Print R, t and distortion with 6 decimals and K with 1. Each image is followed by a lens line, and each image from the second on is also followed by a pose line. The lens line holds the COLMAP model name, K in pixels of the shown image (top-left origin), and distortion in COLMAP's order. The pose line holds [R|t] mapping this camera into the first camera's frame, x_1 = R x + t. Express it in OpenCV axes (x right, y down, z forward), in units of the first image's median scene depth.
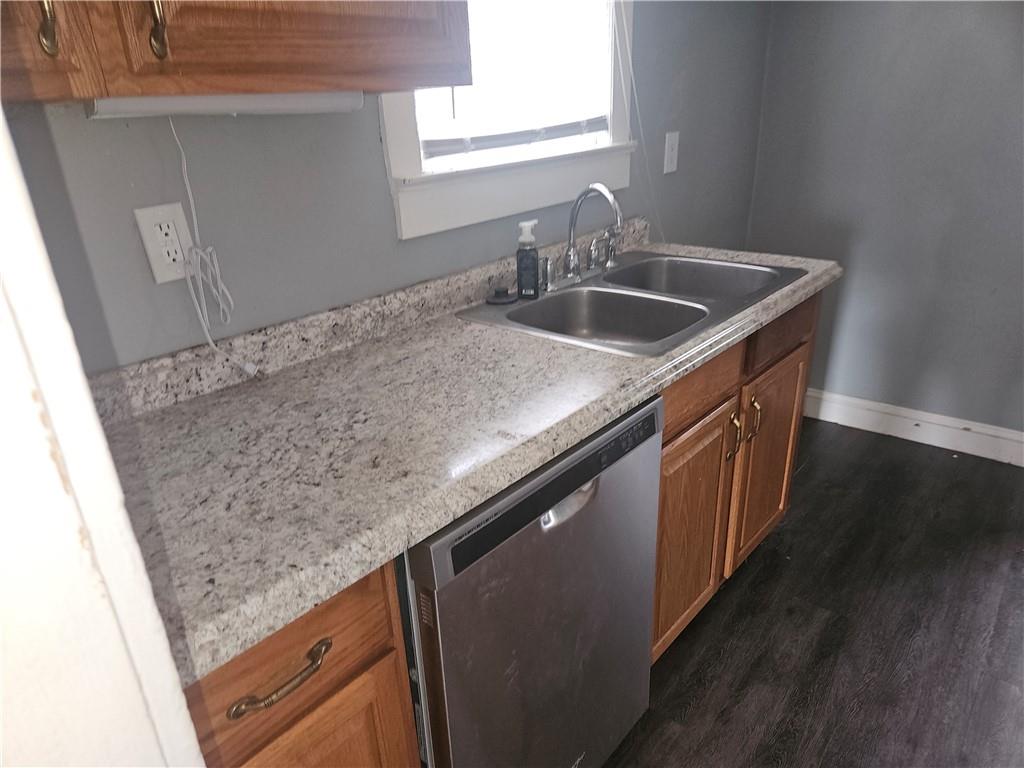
lens RADIAL K [[685.3, 0, 512.8], [0, 685.3, 383.0], [0, 0, 1]] dist [0.041767, -0.046291]
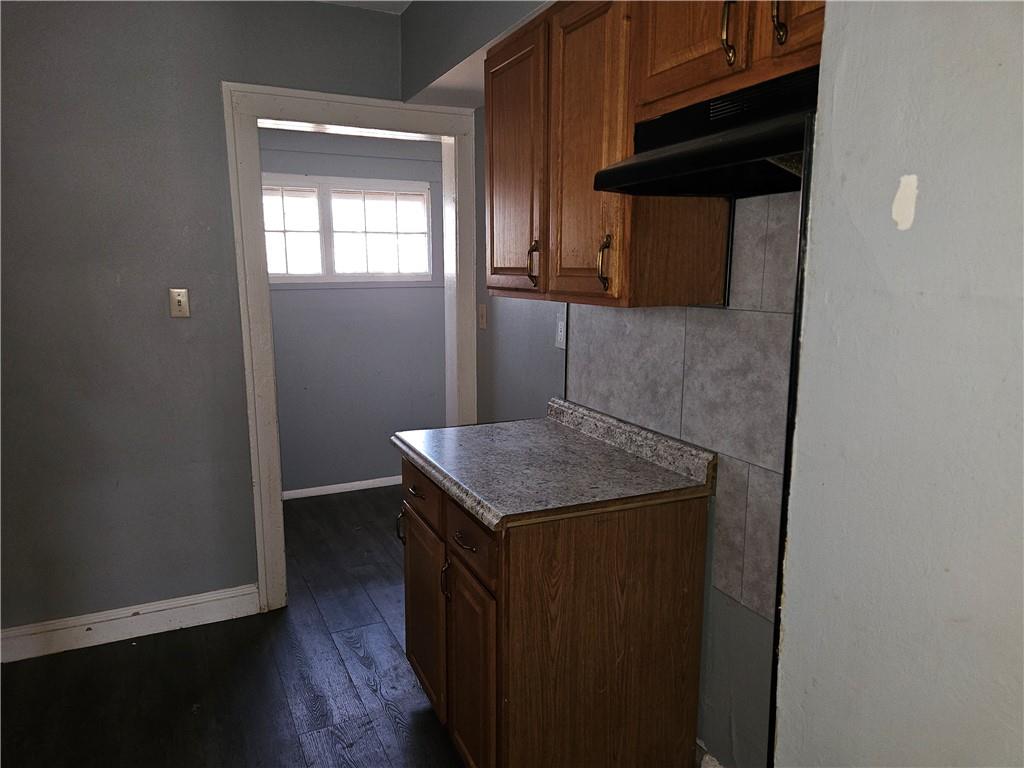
lens RADIAL K [[685.3, 0, 511.4], [0, 685.3, 382.3], [0, 0, 1]] dist [0.041767, -0.046291]
pose [[-0.396610, 0.192690, -0.897536, 1.315165], [-0.339493, 0.877615, 0.338432, -0.681607], [0.852904, 0.438933, -0.282654, 1.314634]]
